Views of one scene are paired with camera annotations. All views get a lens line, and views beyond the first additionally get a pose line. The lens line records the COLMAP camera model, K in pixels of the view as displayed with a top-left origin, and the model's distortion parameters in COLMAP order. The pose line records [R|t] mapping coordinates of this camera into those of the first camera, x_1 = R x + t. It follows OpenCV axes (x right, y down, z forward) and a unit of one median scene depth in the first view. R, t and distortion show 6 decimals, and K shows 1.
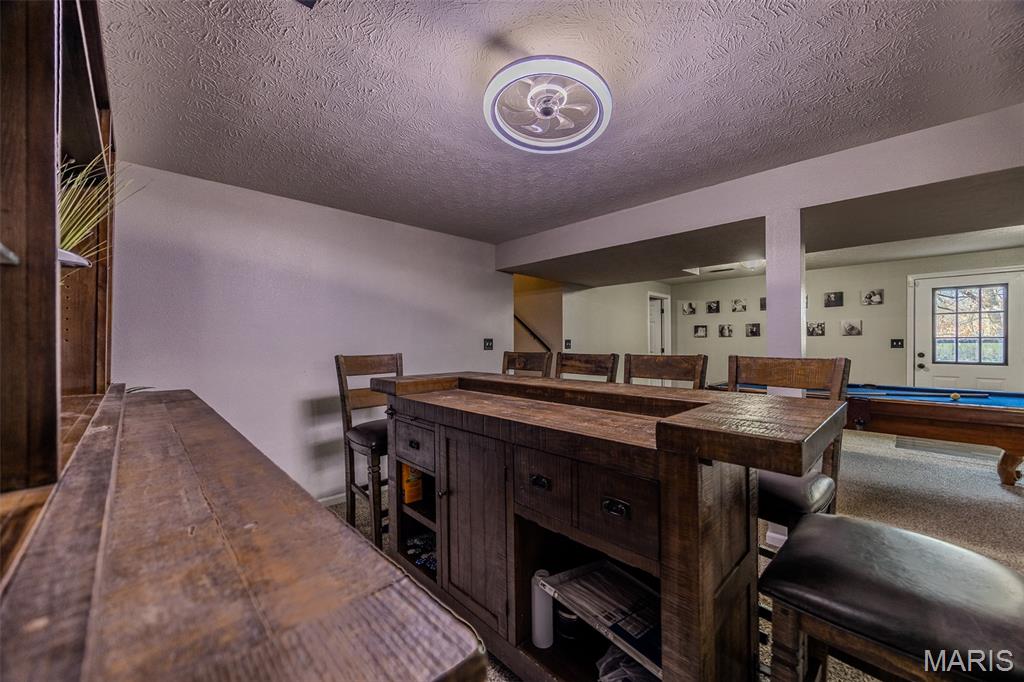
lens RADIAL K [[390.3, 0, 511.3], [0, 390.3, 341.7], [0, 0, 1]] dist [-0.008692, 0.000028]
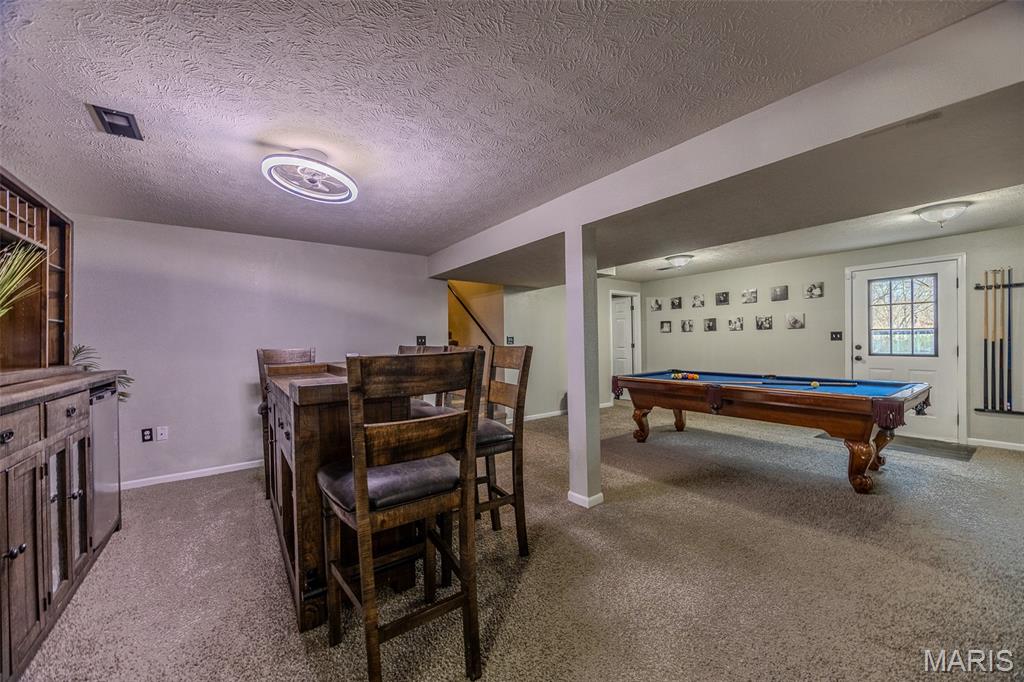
lens RADIAL K [[390.3, 0, 512.6], [0, 390.3, 341.0], [0, 0, 1]] dist [-0.008692, 0.000028]
pose [[0.990715, -0.010635, -0.135541, 0.307833], [0.010882, 0.999940, 0.001079, 0.007570], [0.135522, -0.002544, 0.990771, -0.109356]]
